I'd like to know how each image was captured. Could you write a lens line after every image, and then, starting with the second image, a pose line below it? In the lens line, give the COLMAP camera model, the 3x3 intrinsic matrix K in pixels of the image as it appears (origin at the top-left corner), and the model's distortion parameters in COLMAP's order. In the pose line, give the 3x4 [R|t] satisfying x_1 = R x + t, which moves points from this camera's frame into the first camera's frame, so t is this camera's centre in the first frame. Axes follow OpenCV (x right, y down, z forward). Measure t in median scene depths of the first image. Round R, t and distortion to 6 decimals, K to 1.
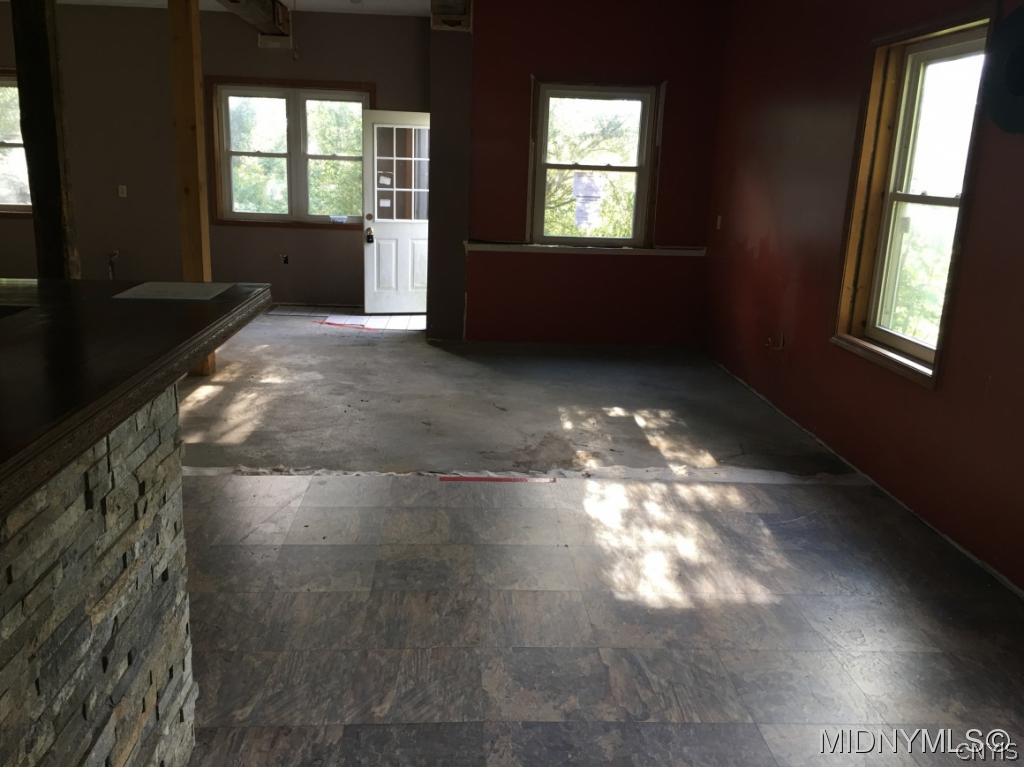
lens RADIAL K [[880.3, 0, 509.0], [0, 880.3, 389.4], [0, 0, 1]] dist [0.023673, -0.009340]
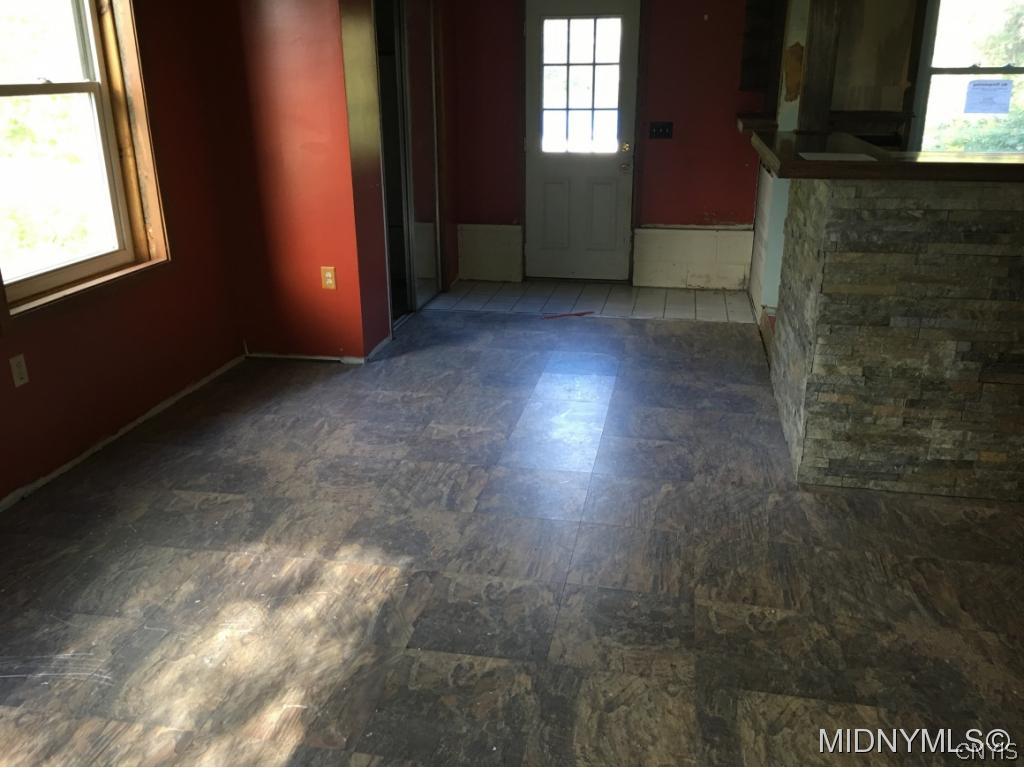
lens RADIAL K [[880.3, 0, 508.8], [0, 880.3, 377.9], [0, 0, 1]] dist [0.023673, -0.009340]
pose [[-0.967536, -0.104623, 0.230062, -0.156751], [0.040390, 0.834585, 0.549396, -0.395065], [-0.249485, 0.540853, -0.803265, 1.581557]]
